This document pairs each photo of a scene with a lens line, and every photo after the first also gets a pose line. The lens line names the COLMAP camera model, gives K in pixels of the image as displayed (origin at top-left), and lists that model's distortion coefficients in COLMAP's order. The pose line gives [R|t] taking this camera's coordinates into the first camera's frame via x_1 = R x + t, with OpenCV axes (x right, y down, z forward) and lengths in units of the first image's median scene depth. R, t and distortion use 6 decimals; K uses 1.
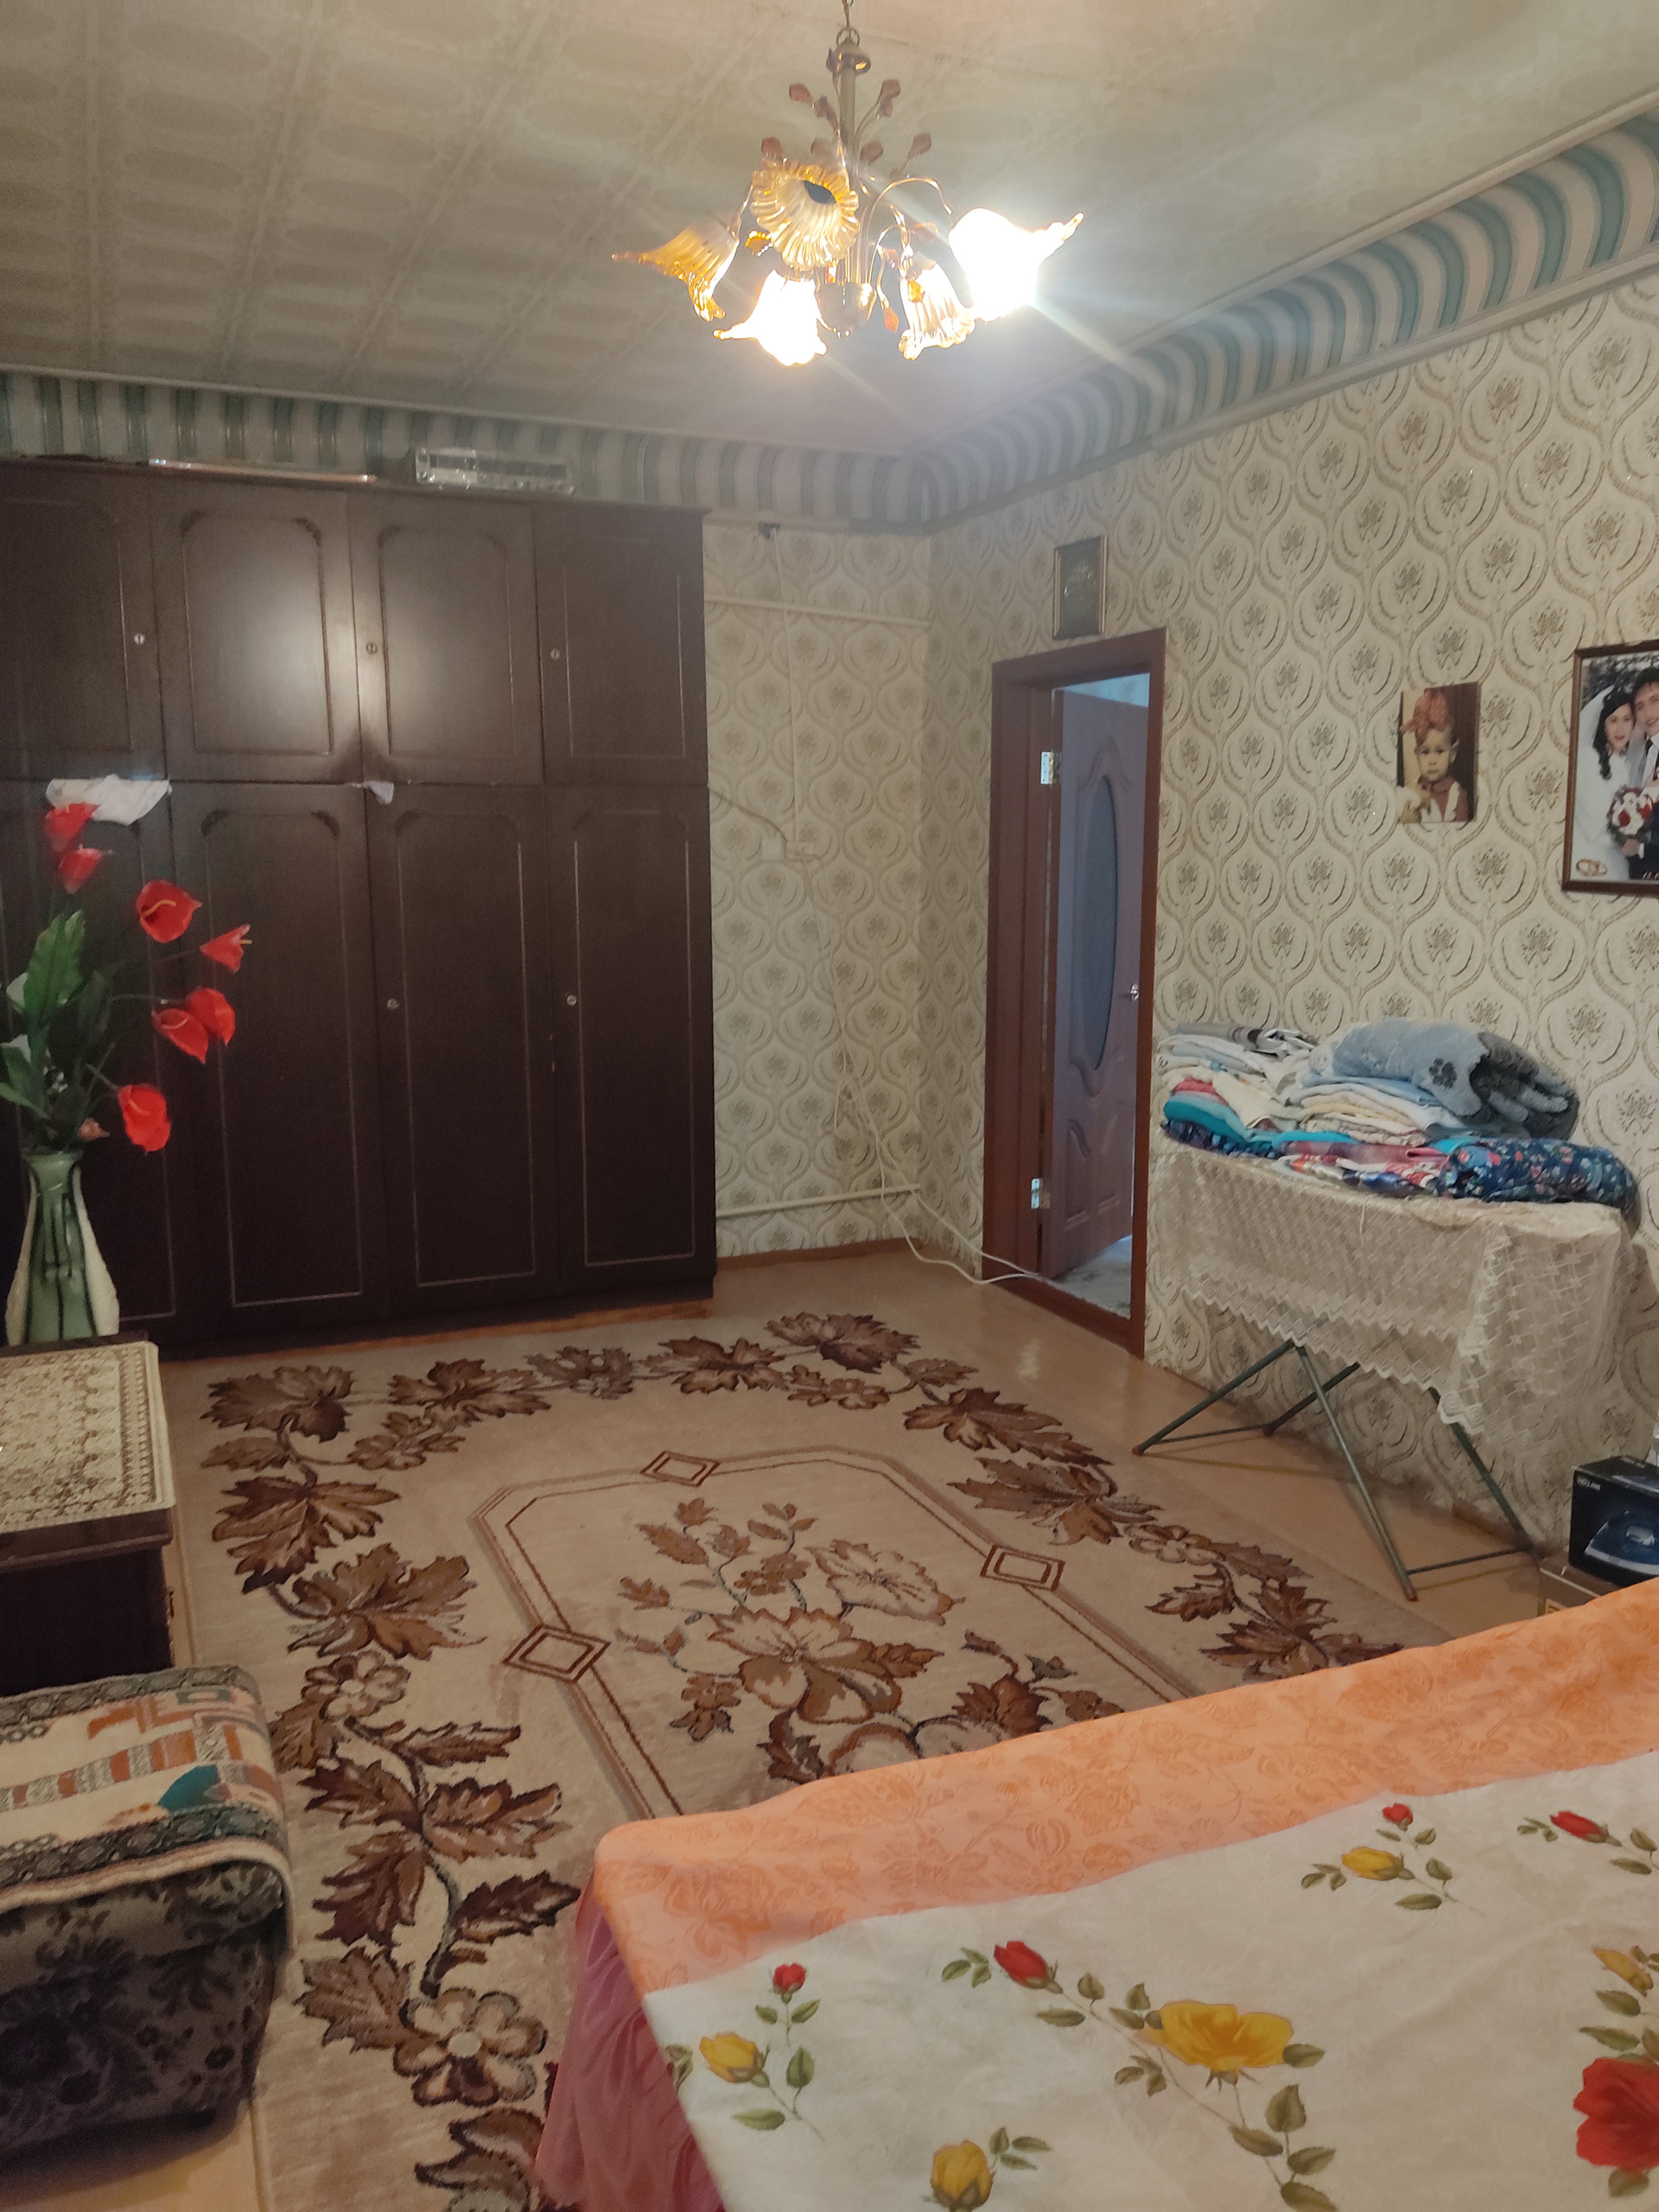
lens RADIAL K [[1649.3, 0, 827.0], [0, 1649.3, 1108.6], [0, 0, 1]] dist [0.036126, -0.032374]
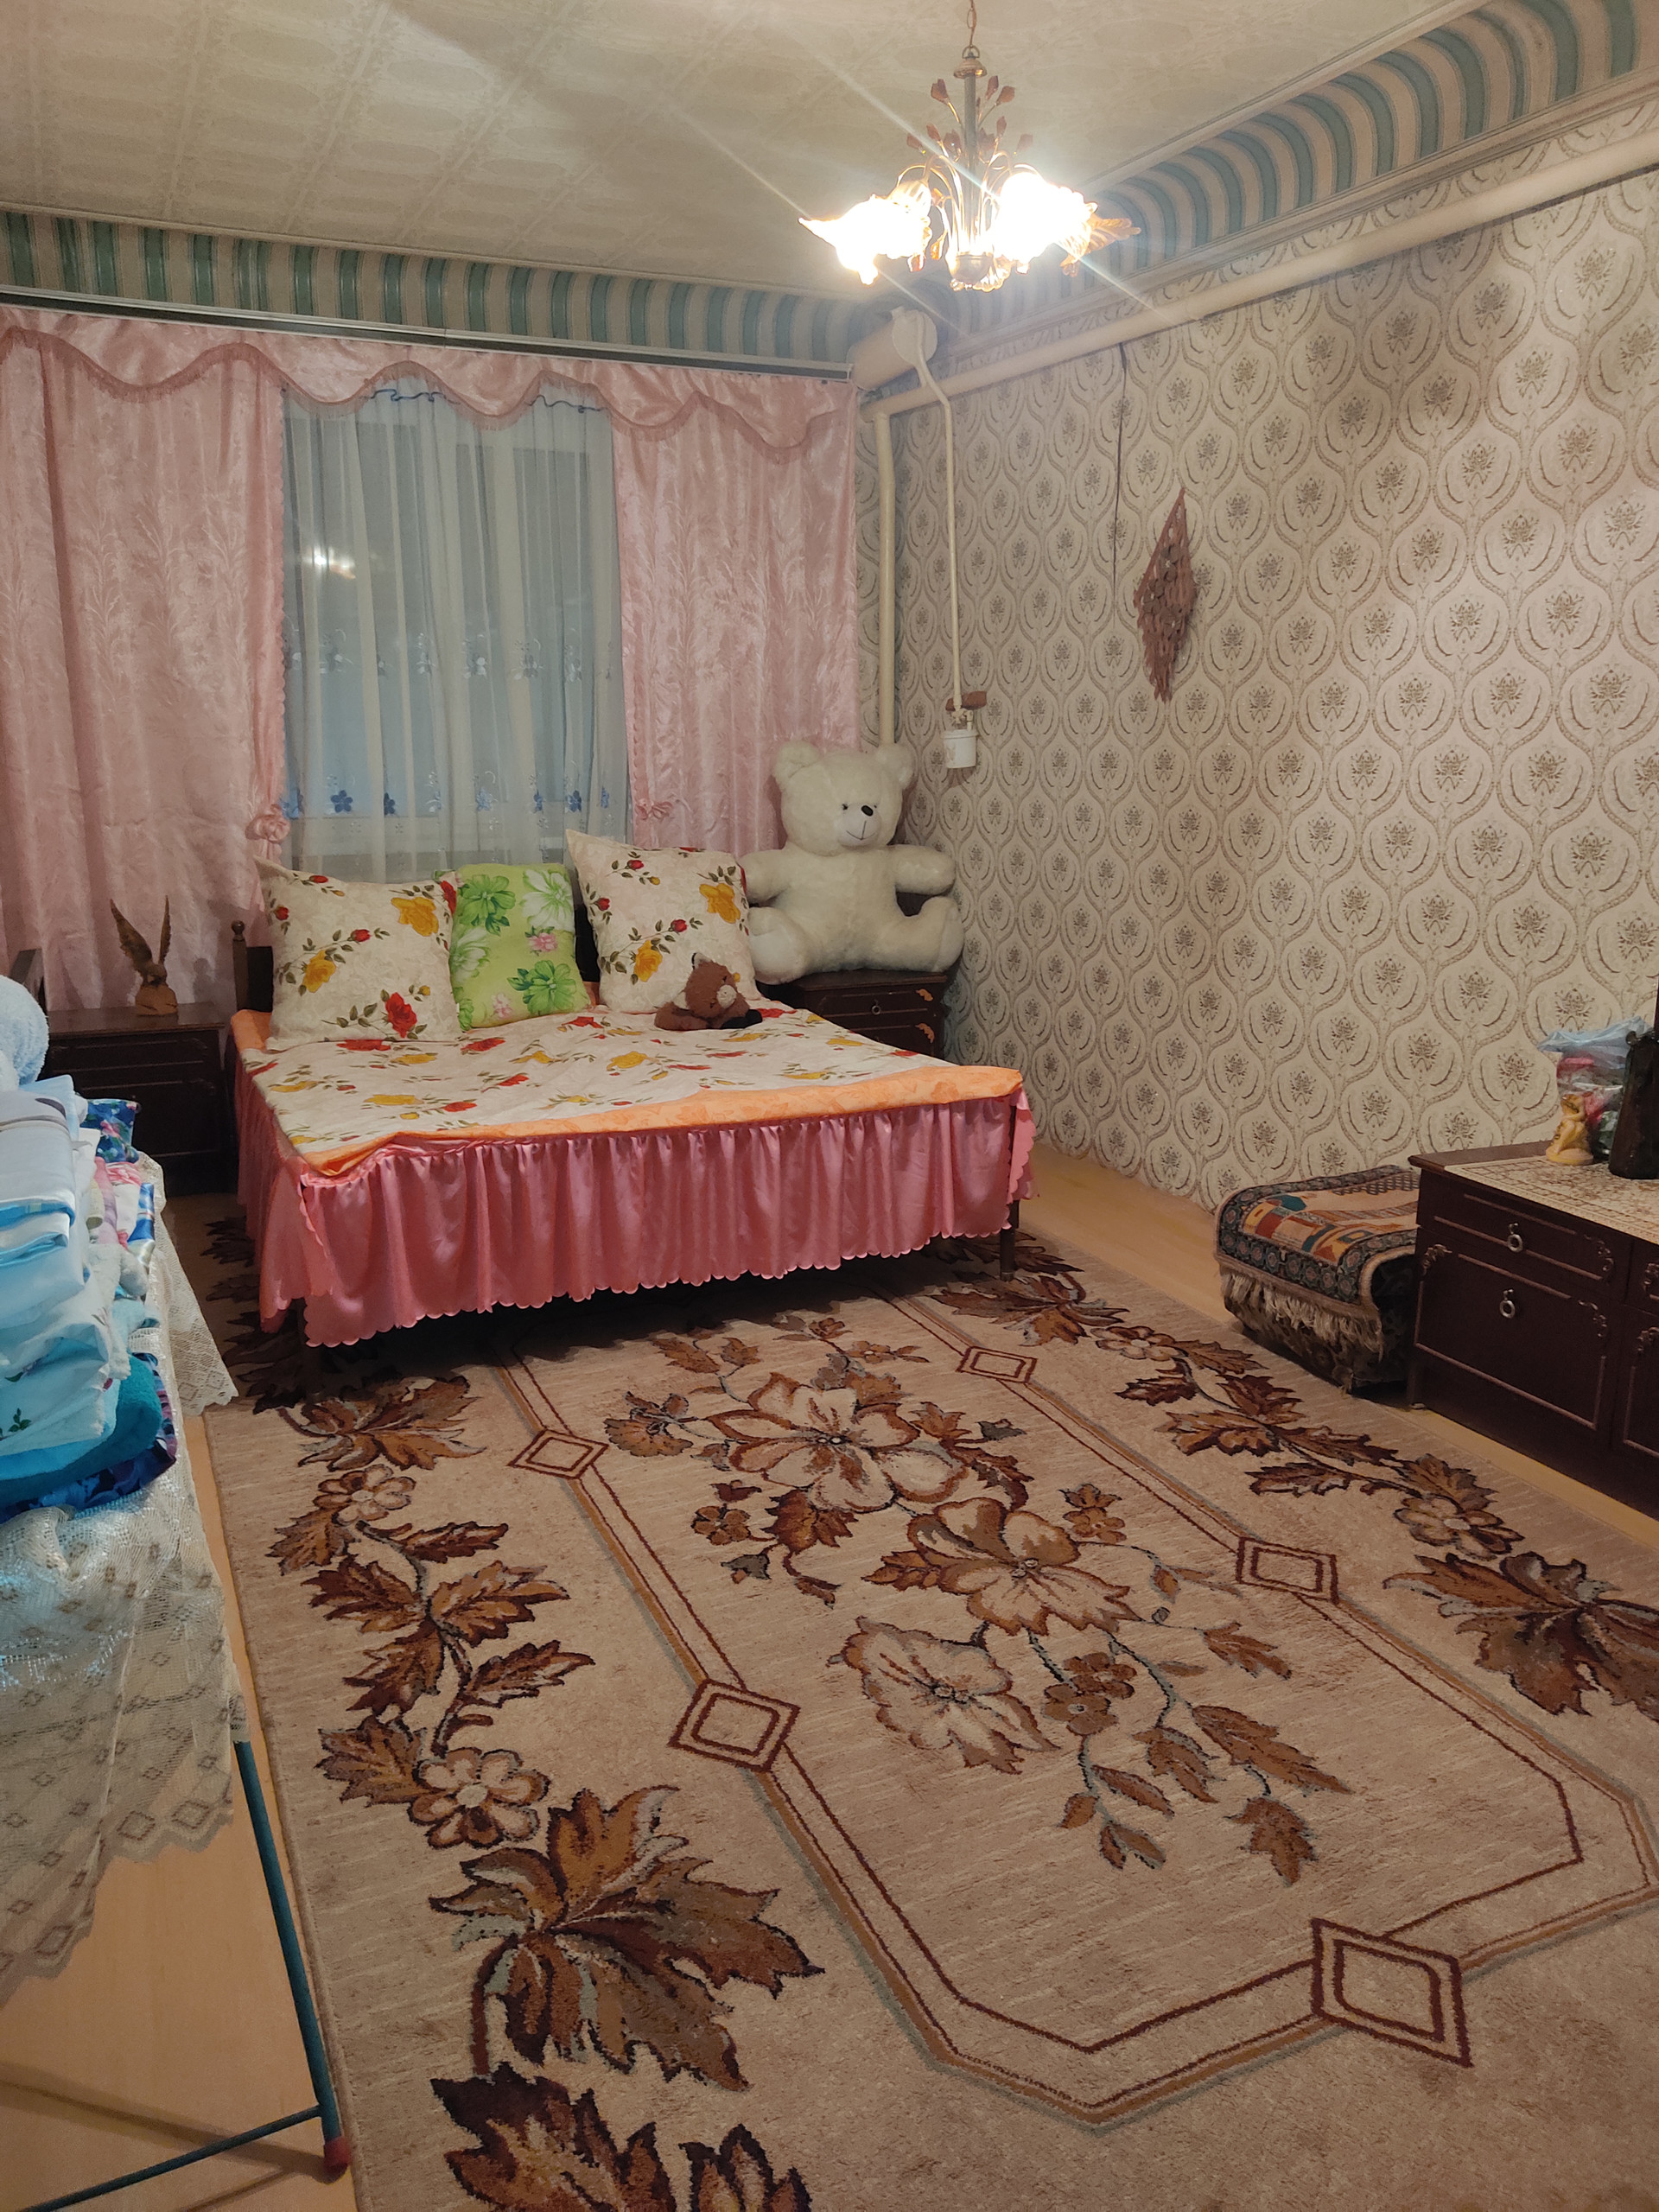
lens RADIAL K [[1649.3, 0, 830.8], [0, 1649.3, 1106.5], [0, 0, 1]] dist [0.036126, -0.032374]
pose [[-0.999947, 0.003655, -0.009617, 0.090648], [-0.000242, 0.926186, 0.377067, -0.237897], [0.010285, 0.377049, -0.926136, 1.658087]]
